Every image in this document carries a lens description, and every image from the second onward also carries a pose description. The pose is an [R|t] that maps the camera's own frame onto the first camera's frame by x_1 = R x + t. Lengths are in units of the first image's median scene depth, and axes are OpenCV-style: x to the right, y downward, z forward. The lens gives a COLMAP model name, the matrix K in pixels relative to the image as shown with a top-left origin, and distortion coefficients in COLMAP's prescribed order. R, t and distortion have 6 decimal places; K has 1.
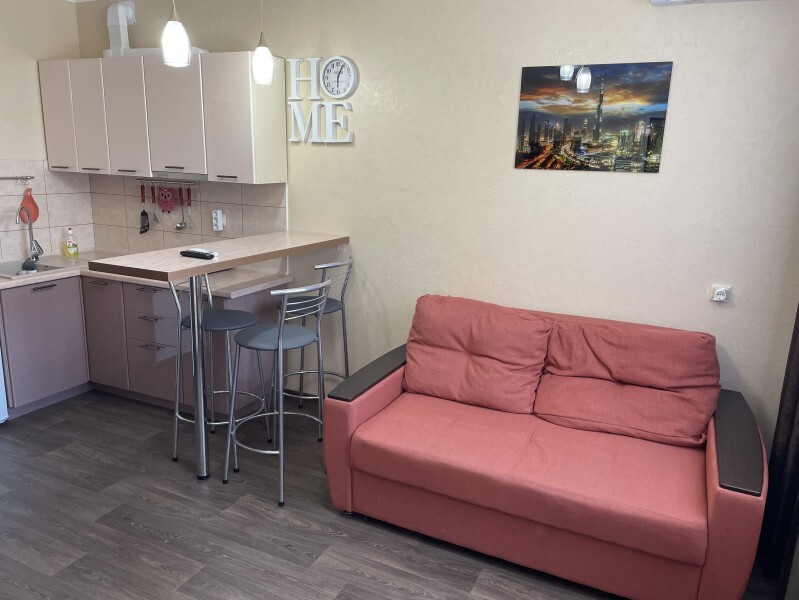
lens RADIAL K [[599.8, 0, 401.5], [0, 599.8, 290.3], [0, 0, 1]] dist [0.066264, -0.099550]
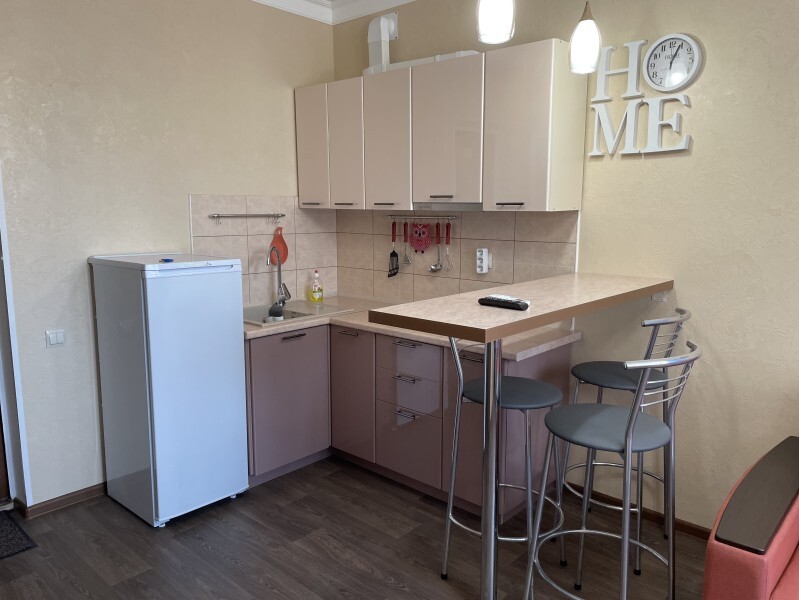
lens RADIAL K [[599.8, 0, 401.5], [0, 599.8, 290.3], [0, 0, 1]] dist [0.066264, -0.099550]
pose [[0.953564, 0.011118, -0.300985, -0.179746], [-0.034993, 0.996640, -0.074049, -0.013192], [0.299151, 0.081143, 0.950749, 0.216810]]
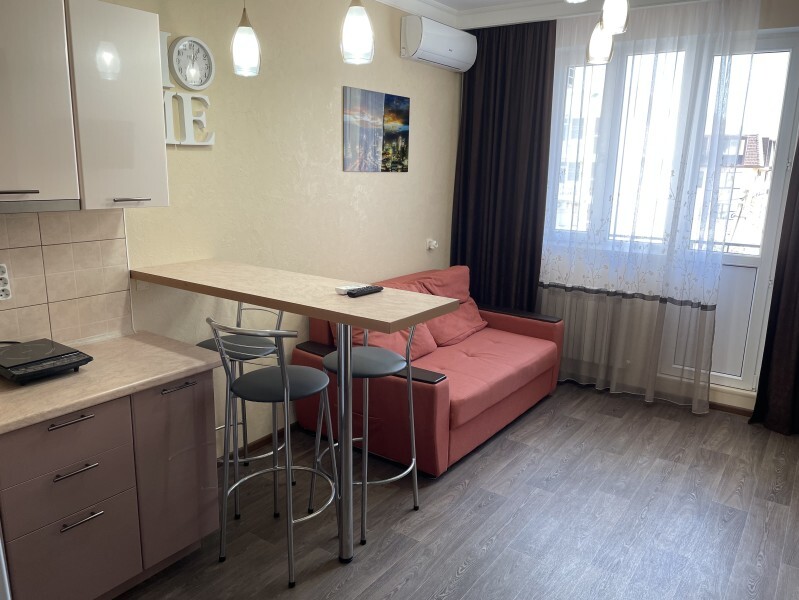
lens RADIAL K [[613.8, 0, 399.5], [0, 613.8, 300.0], [0, 0, 1]] dist [0.076046, -0.107035]
pose [[0.176147, -0.237201, 0.955357, -0.865345], [0.194634, 0.959765, 0.202409, -0.157439], [-0.964930, 0.150291, 0.215227, 0.575923]]
